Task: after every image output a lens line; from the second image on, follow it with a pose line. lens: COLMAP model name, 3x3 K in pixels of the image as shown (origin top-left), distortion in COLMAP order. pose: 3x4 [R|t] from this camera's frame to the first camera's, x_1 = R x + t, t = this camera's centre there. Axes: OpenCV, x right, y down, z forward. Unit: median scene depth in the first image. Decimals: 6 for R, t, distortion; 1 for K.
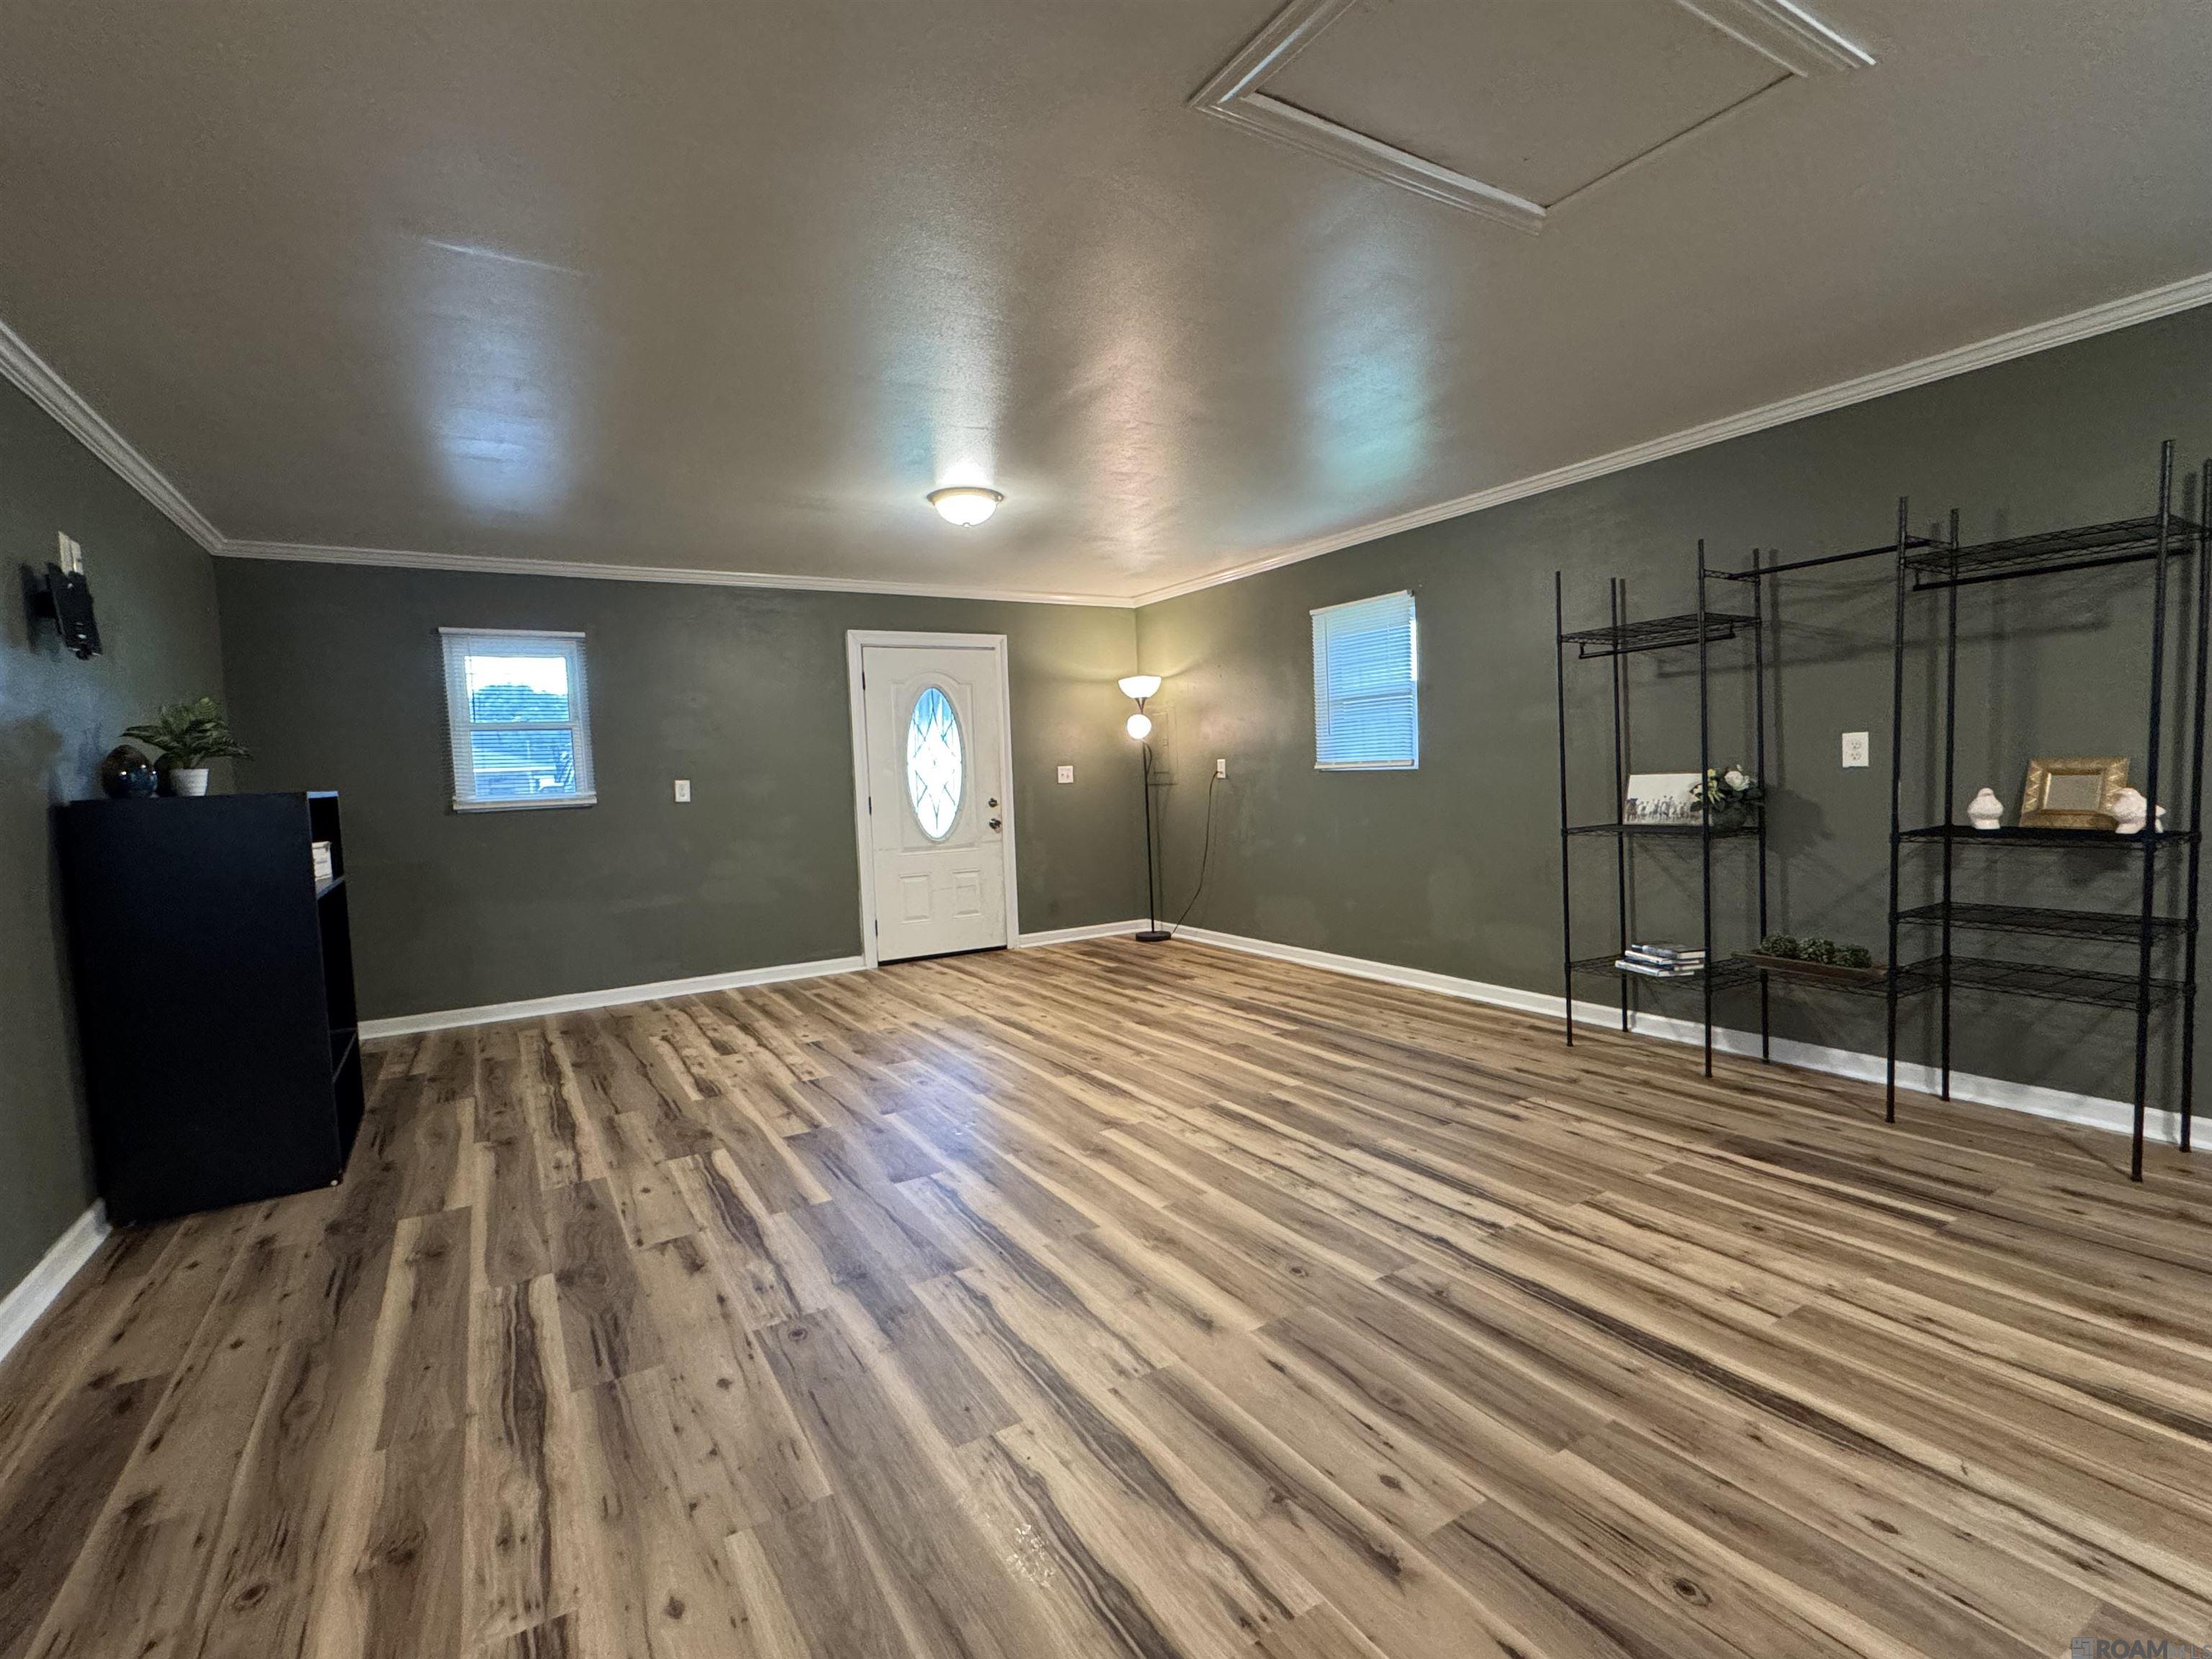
lens RADIAL K [[1023.2, 0, 1106.0], [0, 1023.2, 829.5], [0, 0, 1]] dist [-0.006007, 0.000181]
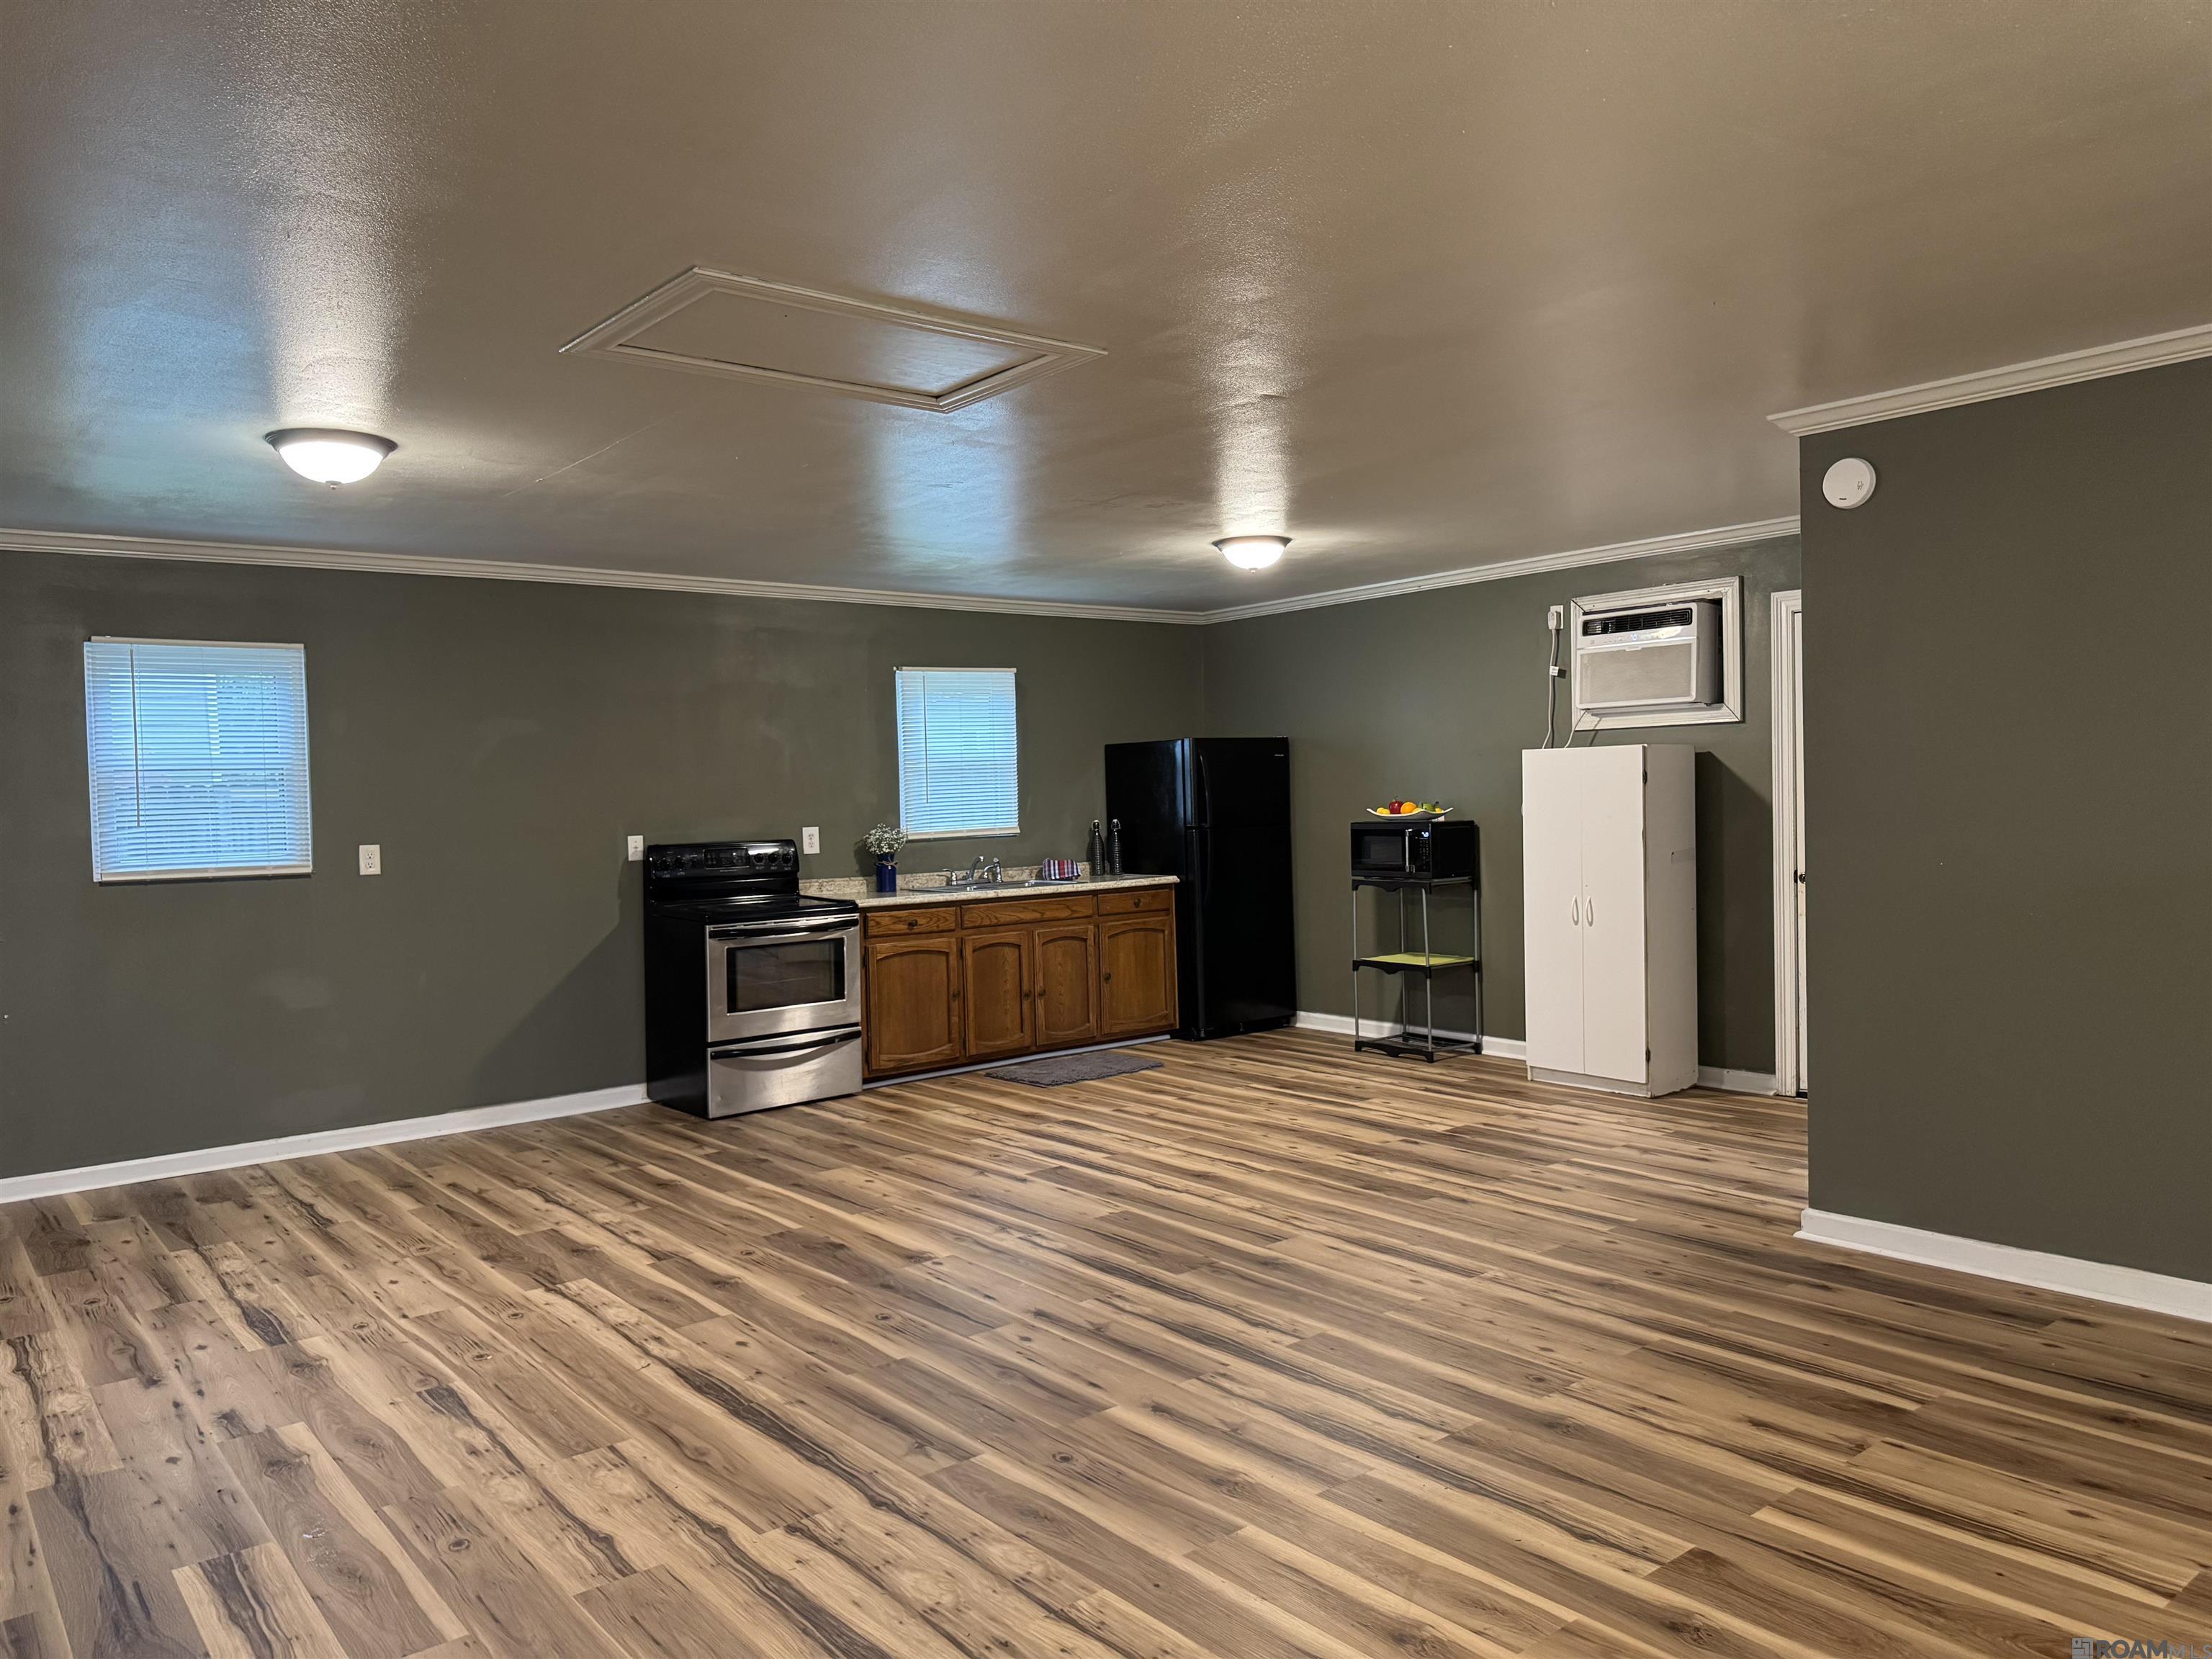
lens RADIAL K [[1542.8, 0, 1124.2], [0, 1542.8, 840.3], [0, 0, 1]] dist [0.103862, -0.139267]
pose [[-0.987110, 0.072029, -0.142921, 0.223832], [0.058054, 0.993327, 0.099659, -0.177443], [0.149146, 0.090078, -0.984704, 1.761321]]
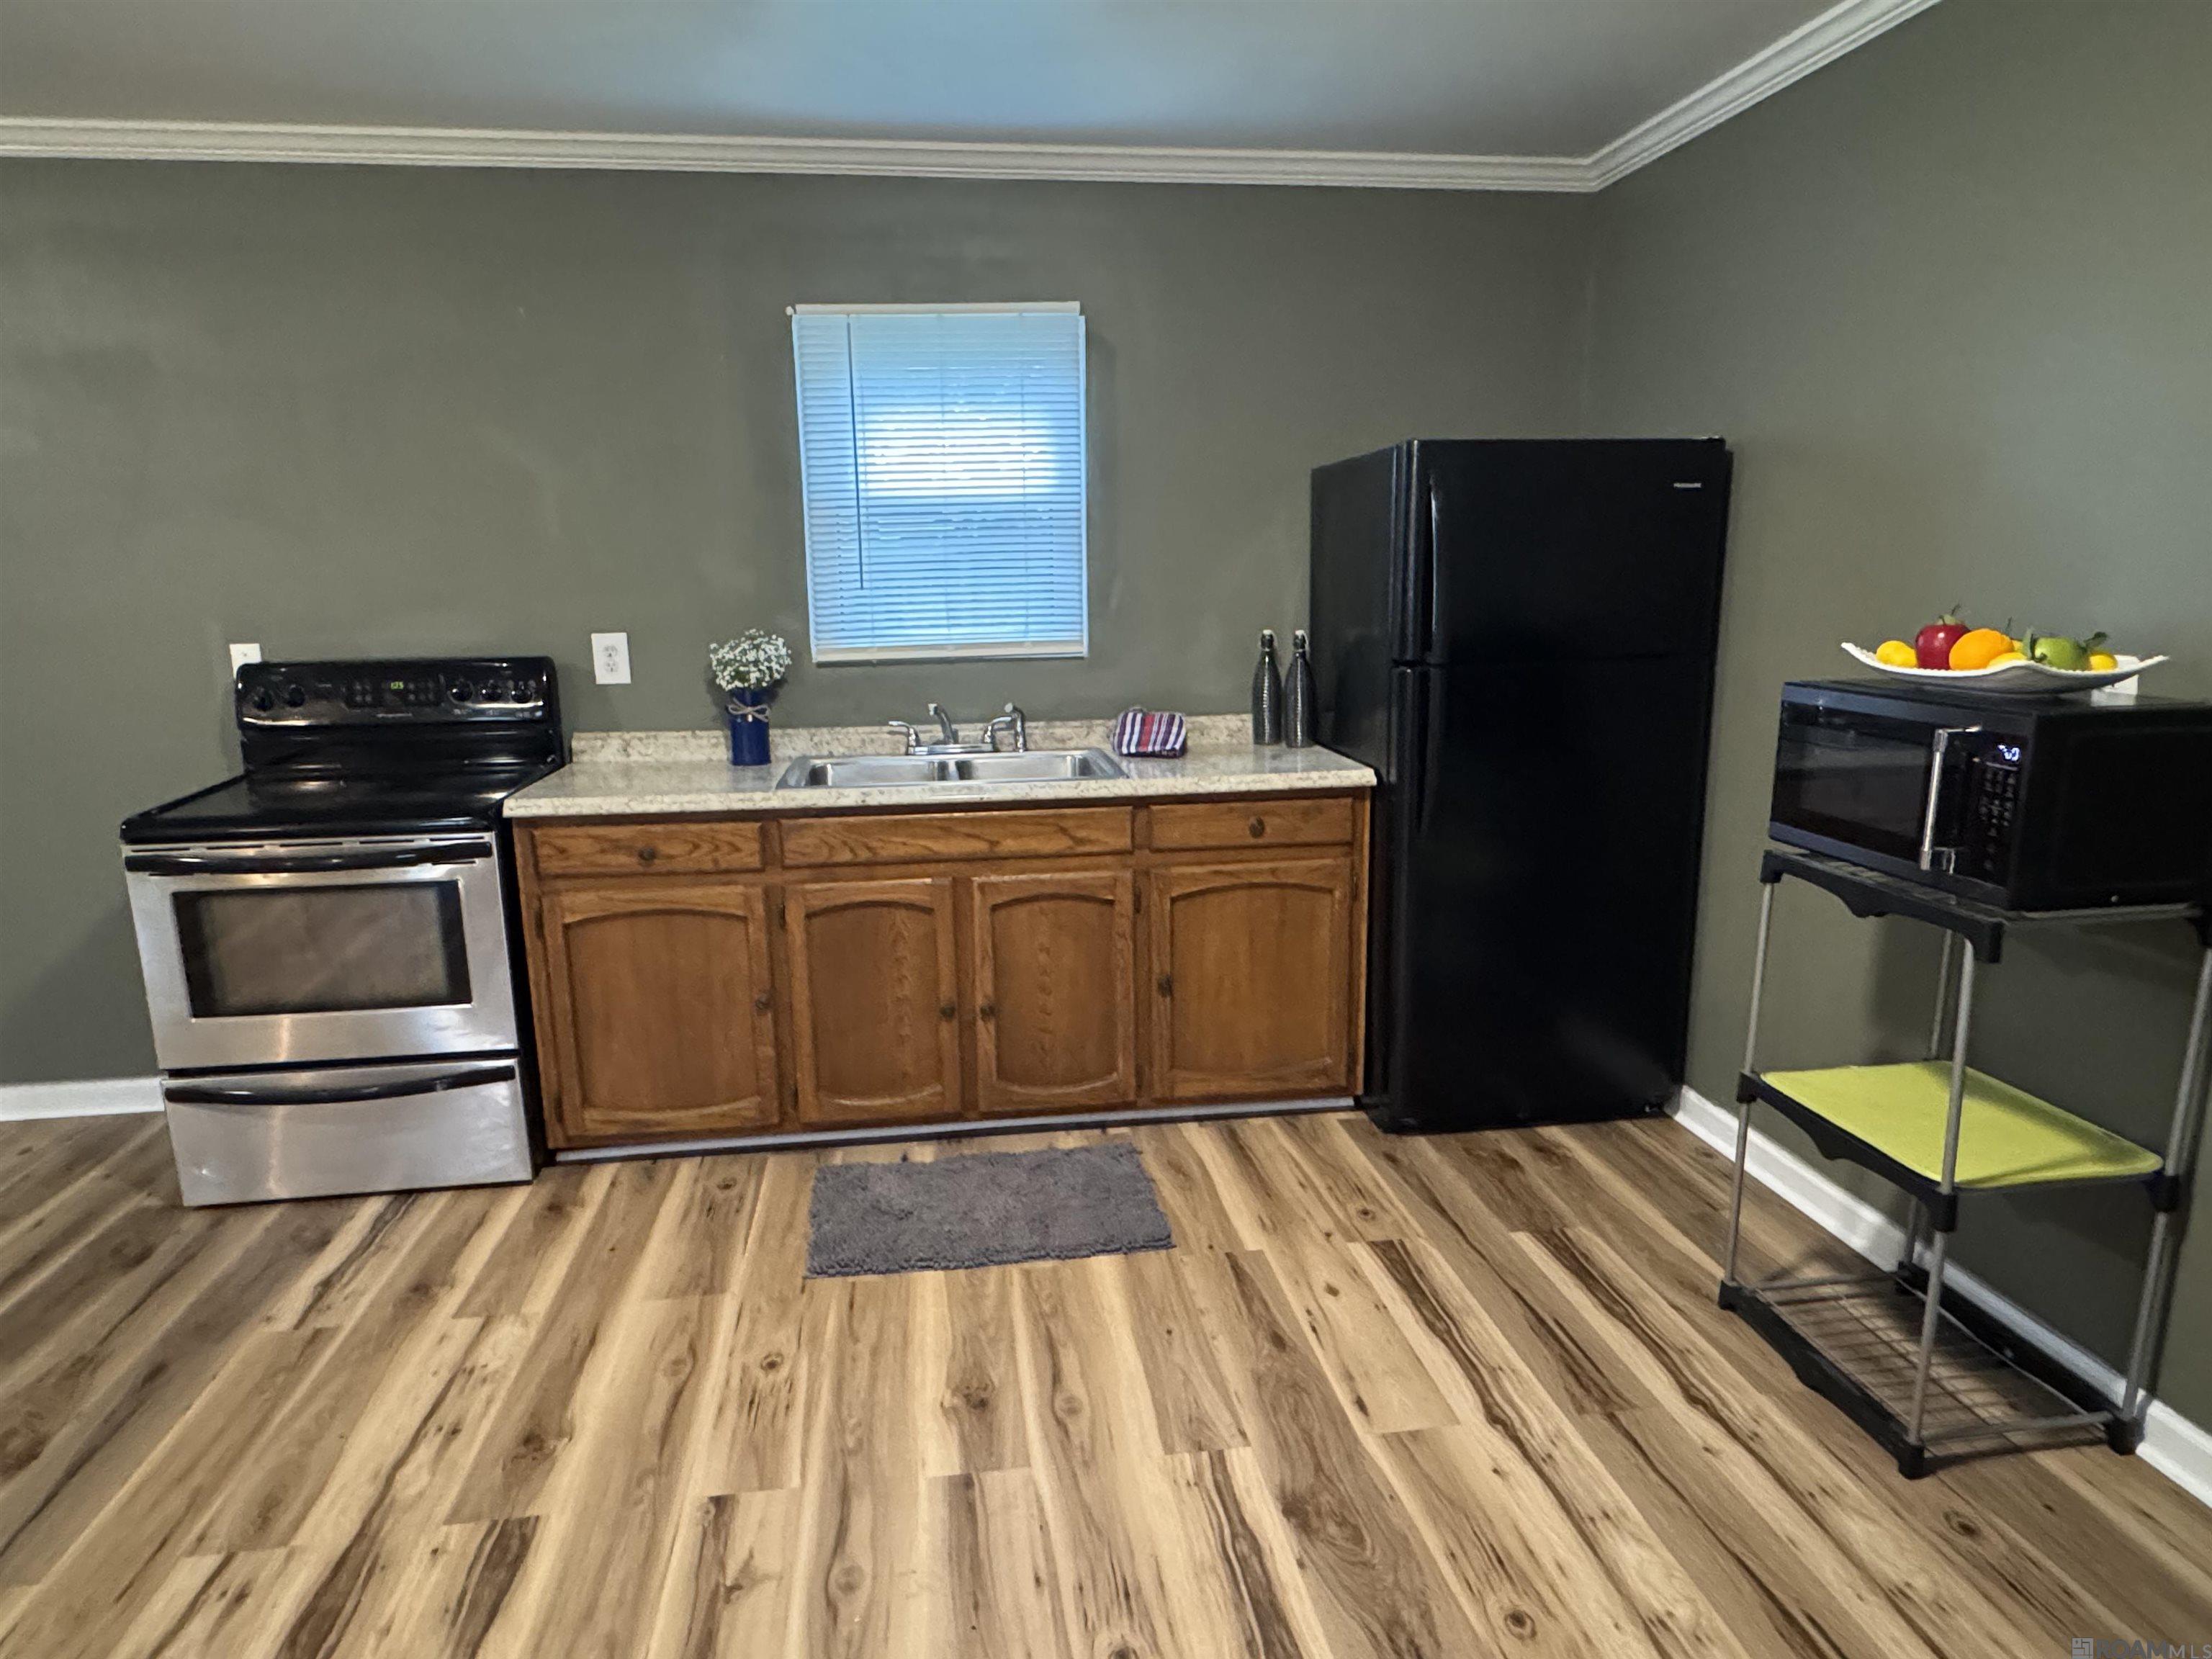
lens RADIAL K [[1315.7, 0, 1100.6], [0, 1315.7, 830.7], [0, 0, 1]] dist [-0.004044, 0.000726]
pose [[-0.915268, -0.027277, 0.401921, -0.464525], [0.075819, 0.968211, 0.238366, -0.052793], [-0.395647, 0.248642, -0.884105, 0.109388]]
